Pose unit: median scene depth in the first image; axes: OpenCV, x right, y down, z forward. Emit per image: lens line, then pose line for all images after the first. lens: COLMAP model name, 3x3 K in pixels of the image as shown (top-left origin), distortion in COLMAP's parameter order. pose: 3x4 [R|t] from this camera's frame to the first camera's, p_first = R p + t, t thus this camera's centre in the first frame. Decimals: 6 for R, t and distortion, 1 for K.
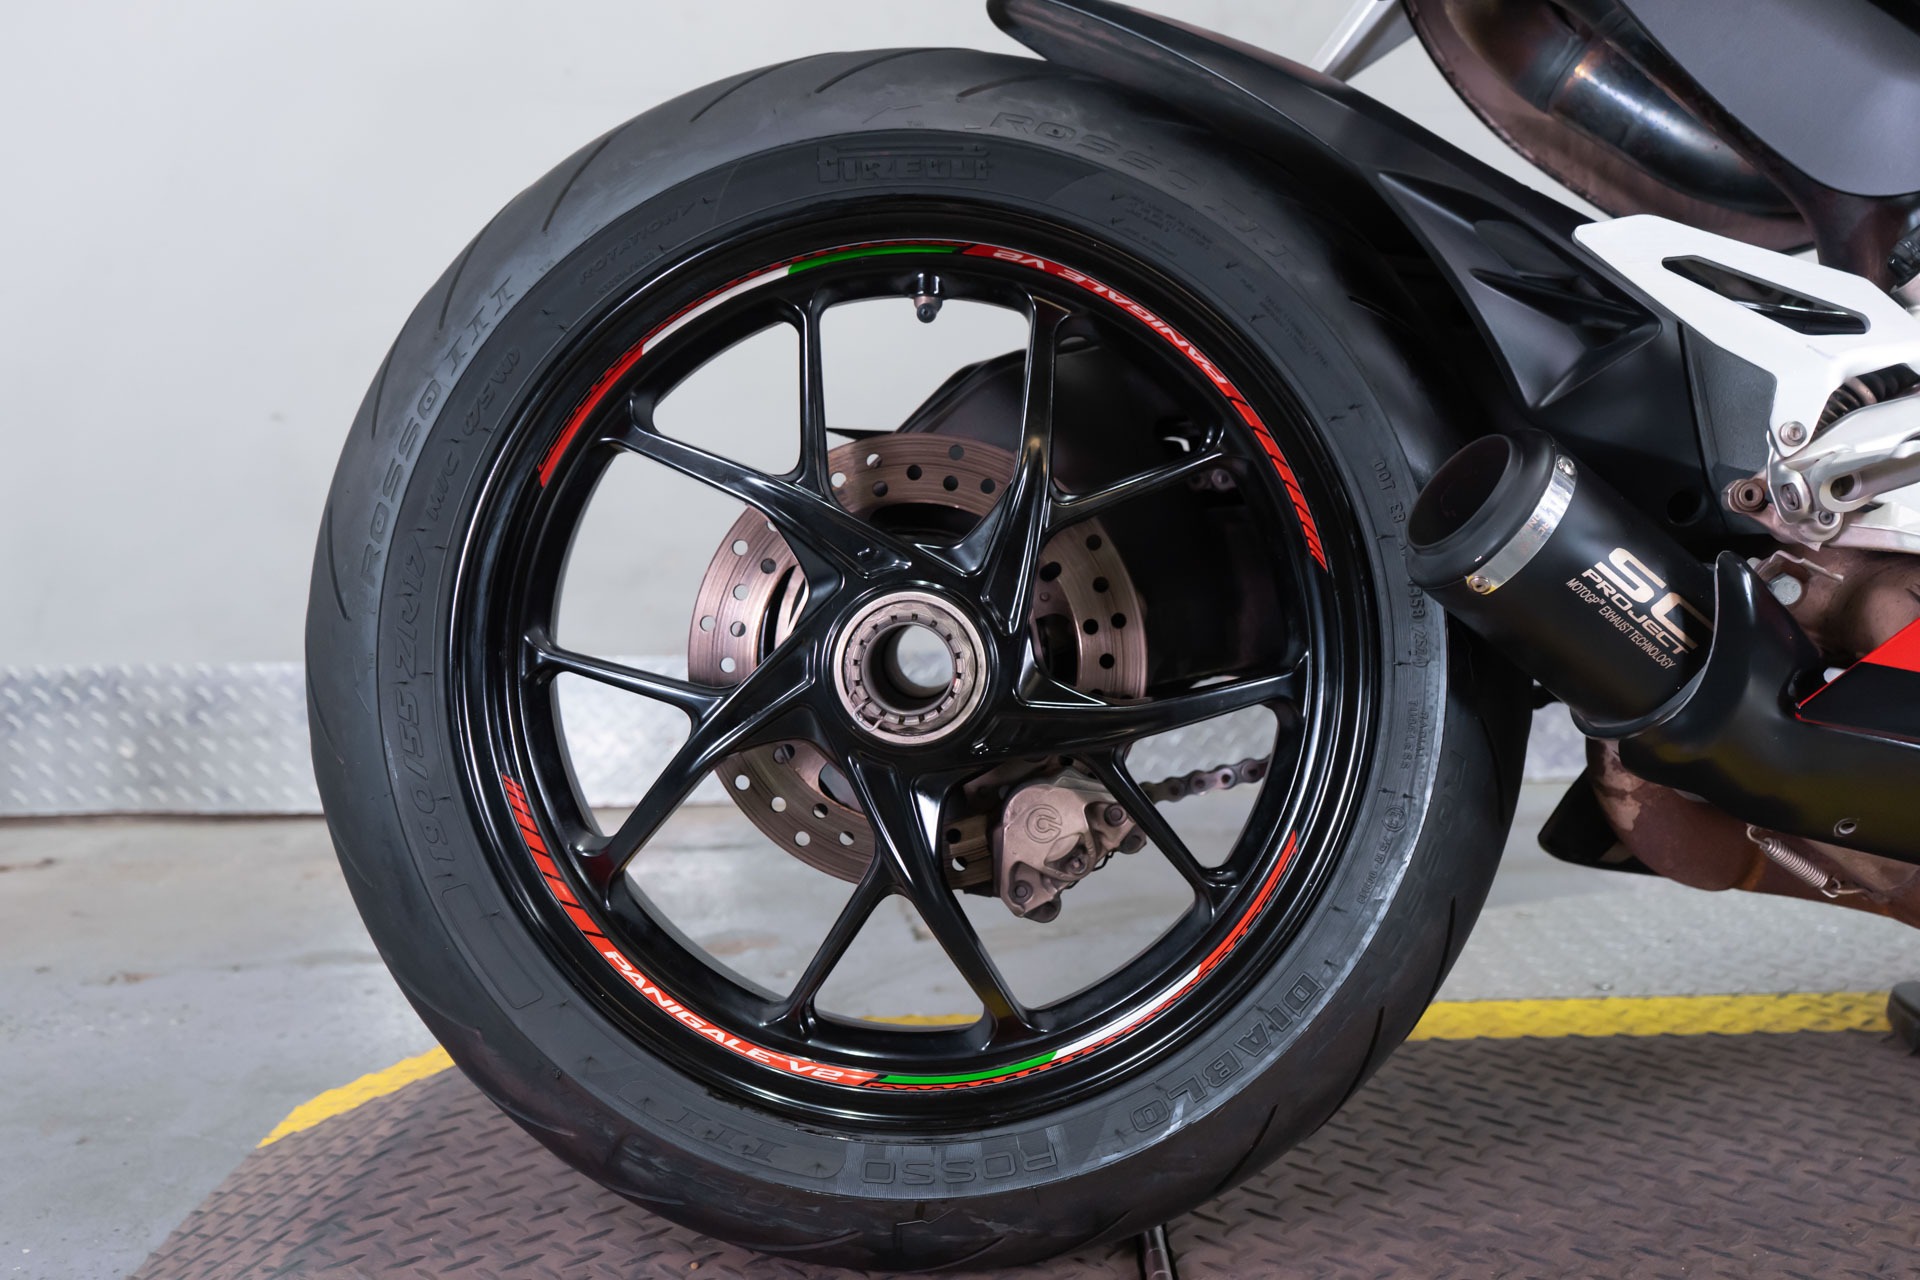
lens RADIAL K [[1843.8, 0, 952.6], [0, 1843.8, 625.4], [0, 0, 1]] dist [-0.005135, 0.000000]
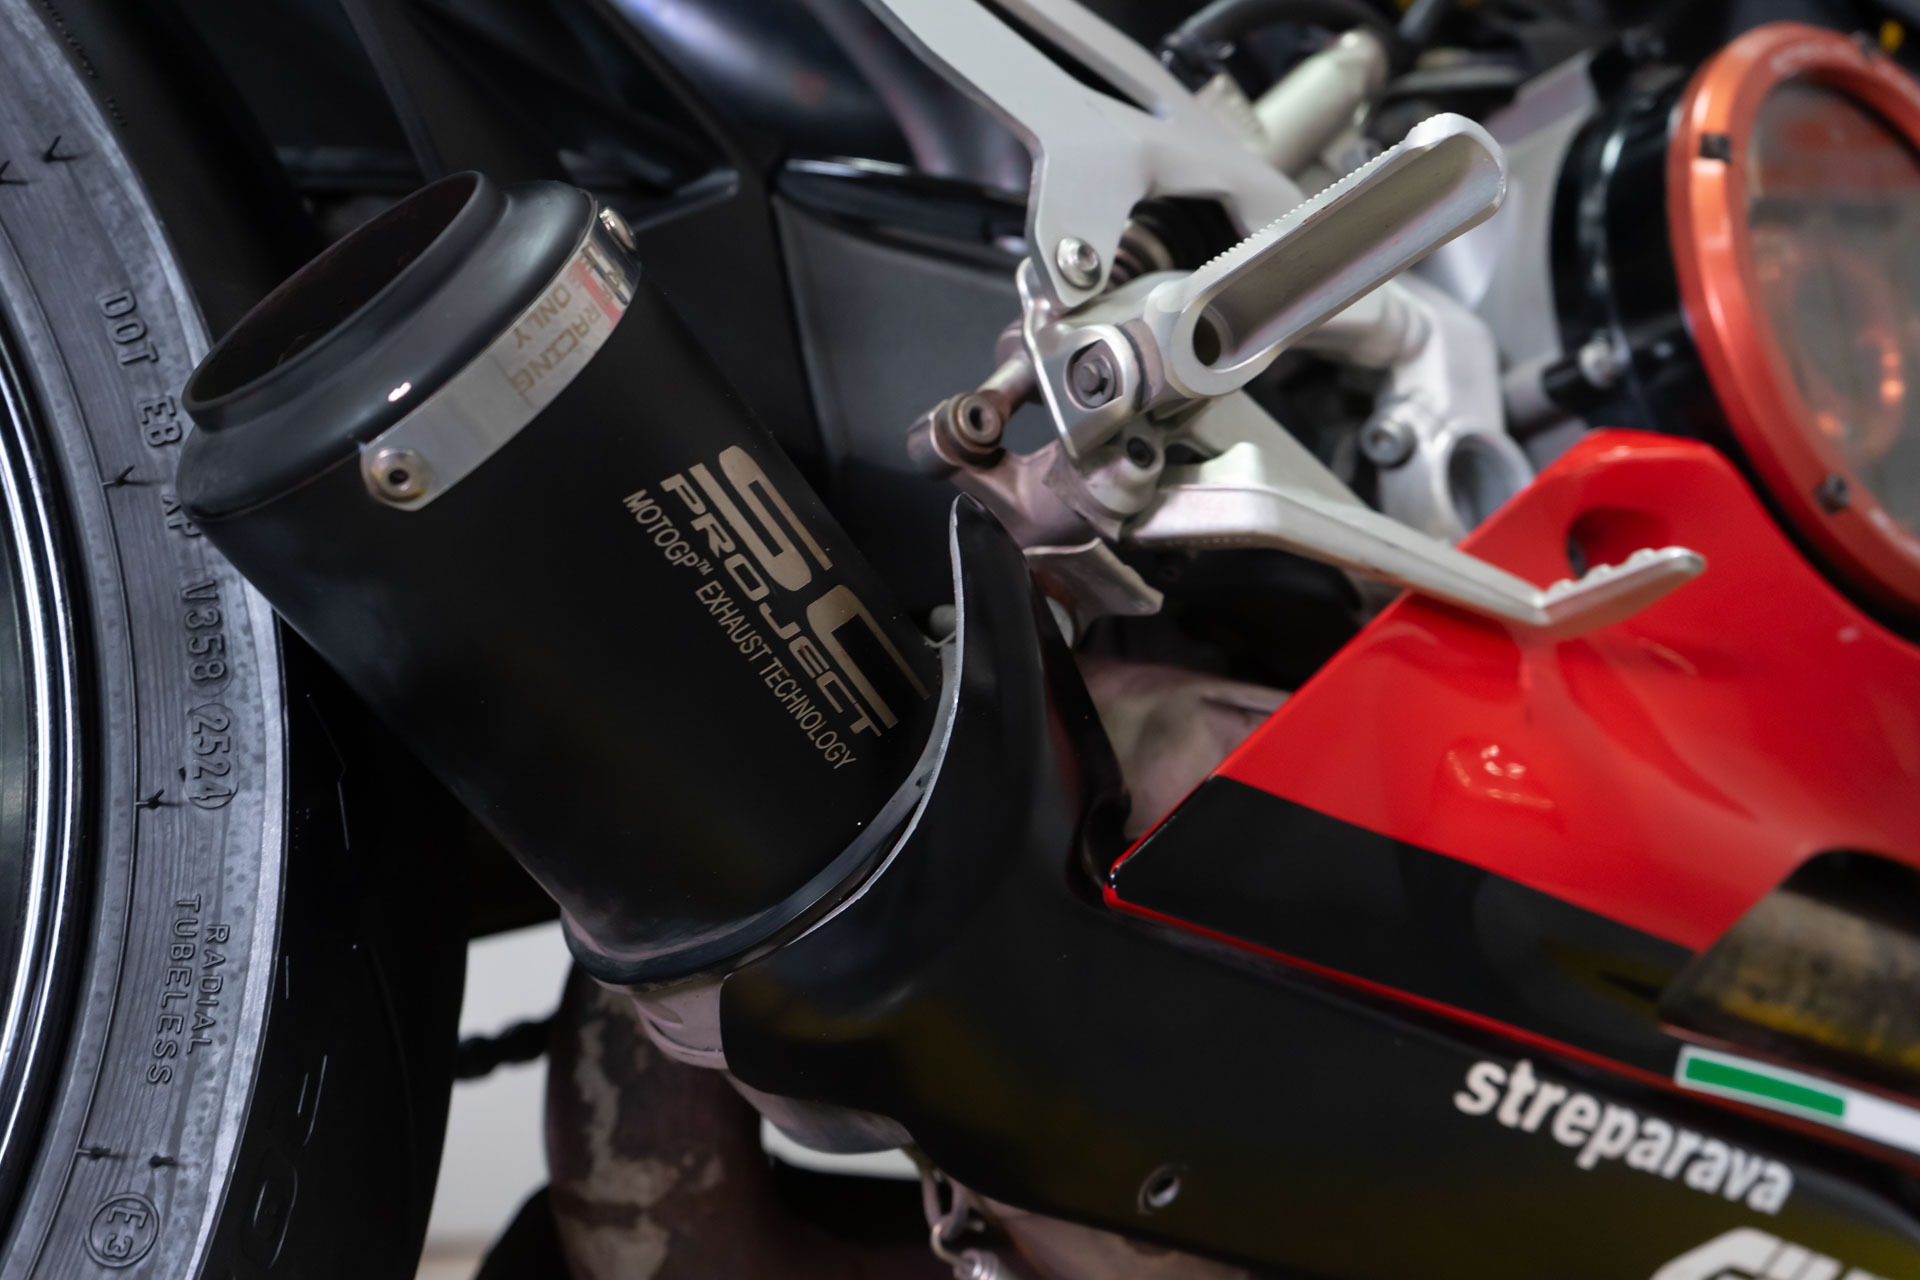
lens RADIAL K [[2007.8, 0, 922.0], [0, 2007.8, 735.6], [0, 0, 1]] dist [0.001682, 0.000000]
pose [[0.824072, 0.092595, 0.558867, 0.139009], [0.059665, 0.966876, -0.248174, 0.114812], [-0.563335, 0.237857, 0.791251, 0.573600]]
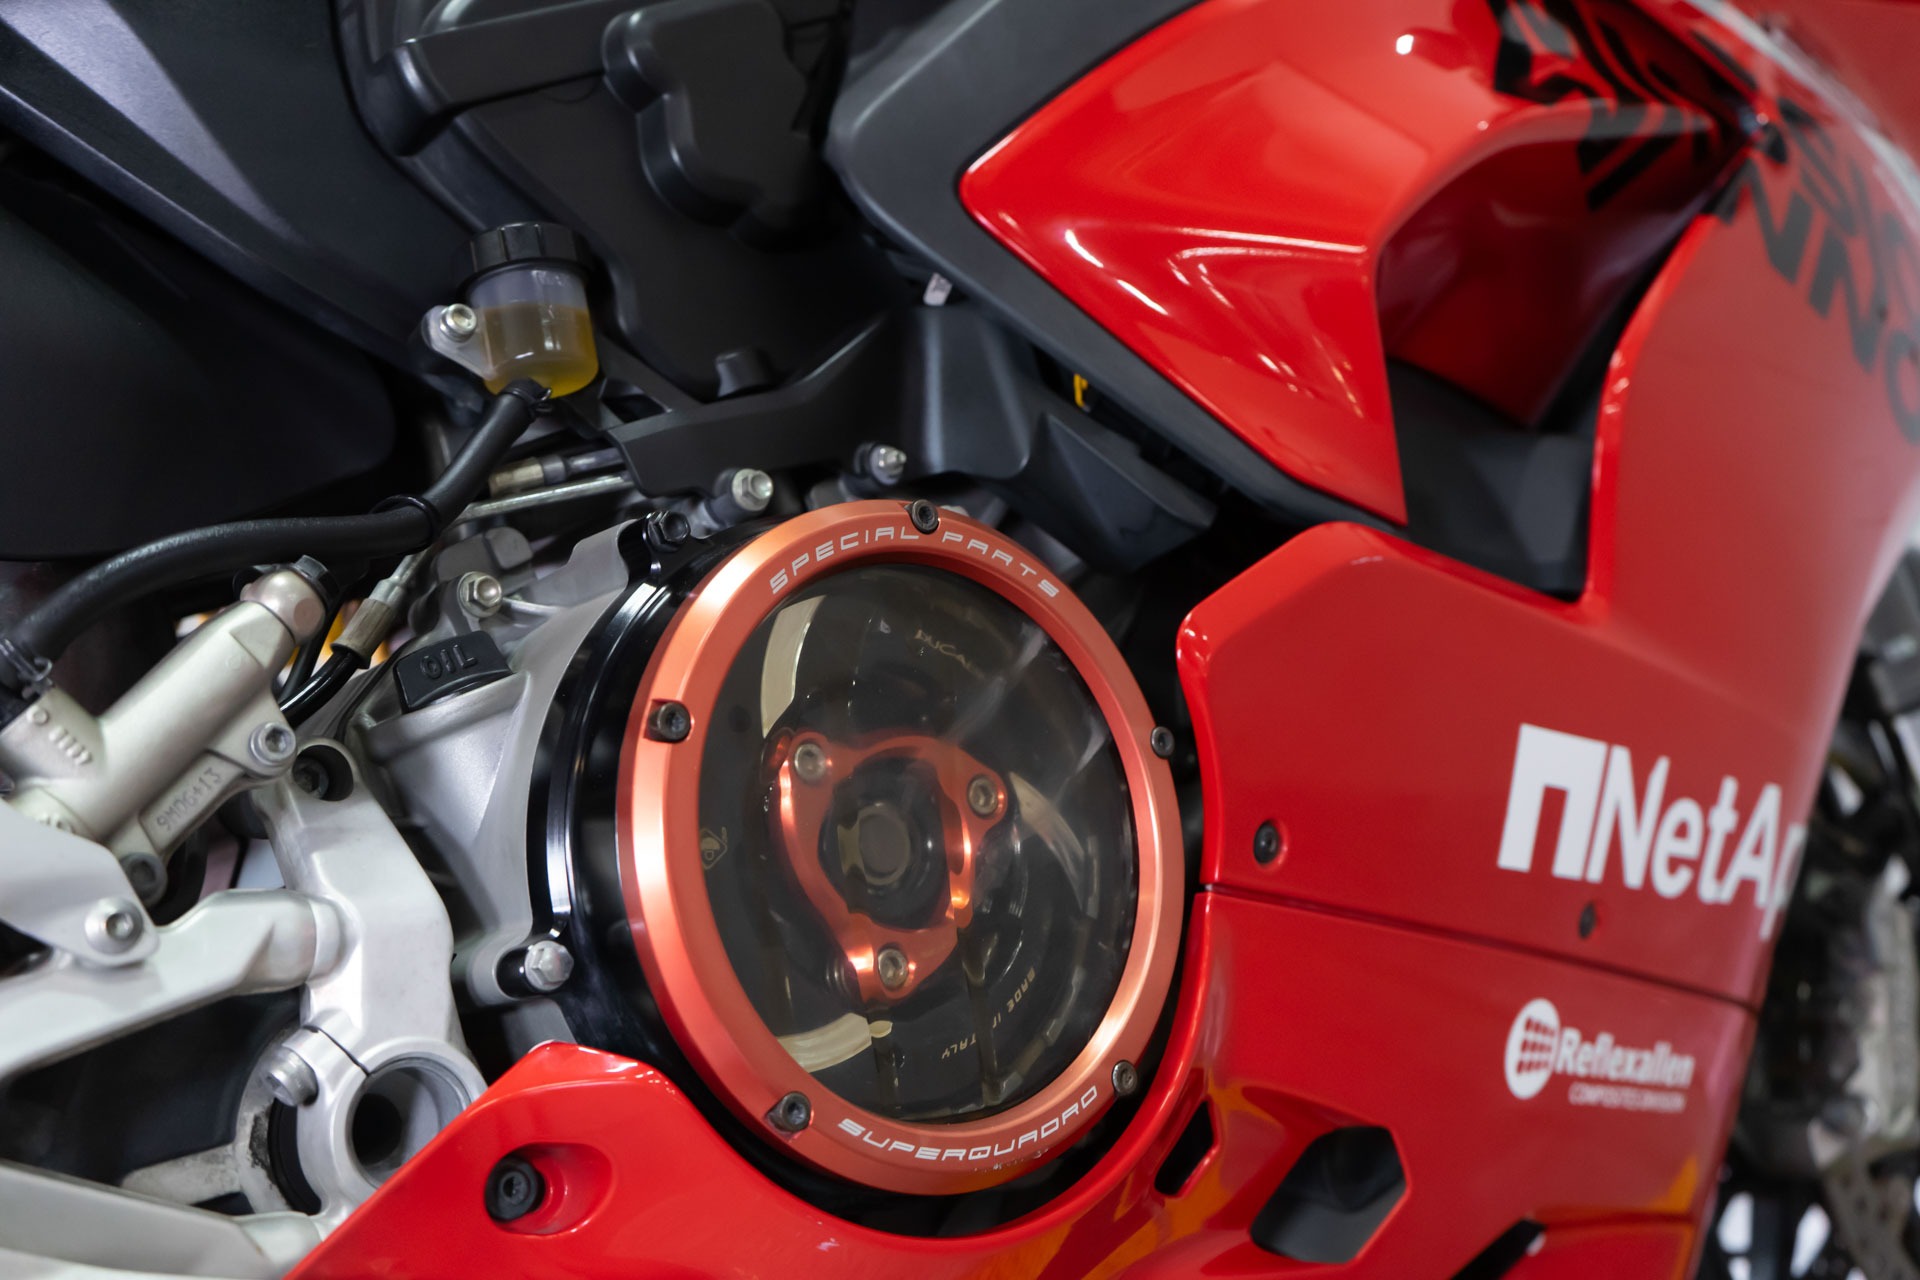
lens RADIAL K [[2007.8, 0, 950.5], [0, 2007.8, 644.6], [0, 0, 1]] dist [0.001682, 0.000000]
pose [[0.746121, 0.036215, 0.664825, 0.326584], [0.119789, 0.974925, -0.187544, -0.075025], [-0.654946, 0.219569, 0.723073, 0.444823]]
